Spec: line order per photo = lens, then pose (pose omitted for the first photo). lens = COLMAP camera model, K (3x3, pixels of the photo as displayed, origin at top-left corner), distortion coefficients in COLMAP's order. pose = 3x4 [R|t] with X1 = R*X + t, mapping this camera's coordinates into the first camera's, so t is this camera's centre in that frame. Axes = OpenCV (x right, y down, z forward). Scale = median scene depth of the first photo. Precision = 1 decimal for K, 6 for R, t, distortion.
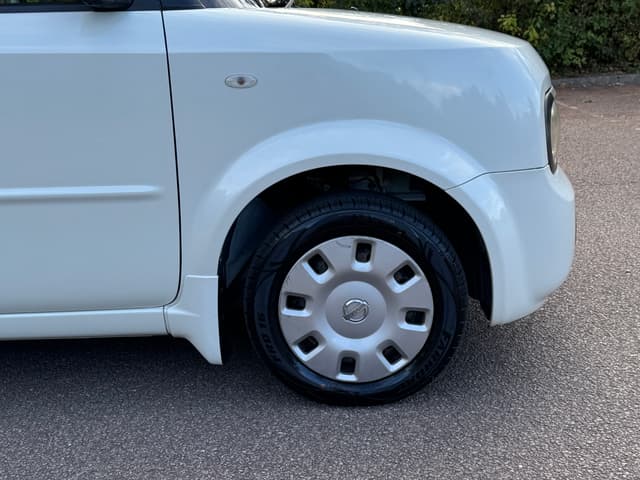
lens RADIAL K [[794.1, 0, 320.0], [0, 794.1, 240.0], [0, 0, 1]] dist [0.203453, -0.447545]
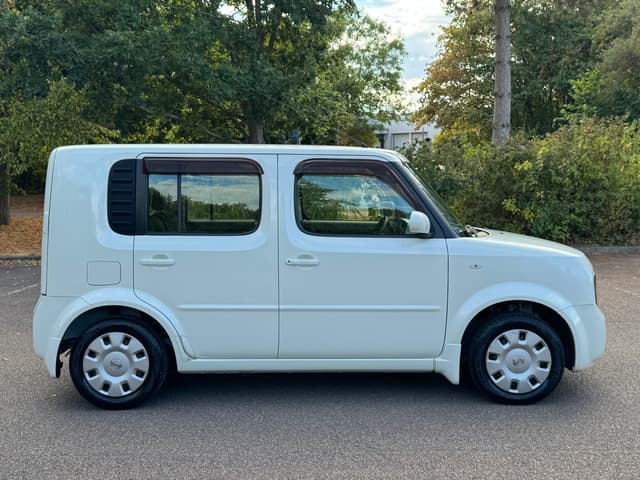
lens RADIAL K [[794.1, 0, 320.0], [0, 794.1, 240.0], [0, 0, 1]] dist [0.203453, -0.447545]
pose [[0.998955, 0.032385, 0.032245, -0.633897], [-0.025889, 0.982459, -0.184672, 0.190633], [-0.037660, 0.183644, 0.982271, -1.403719]]
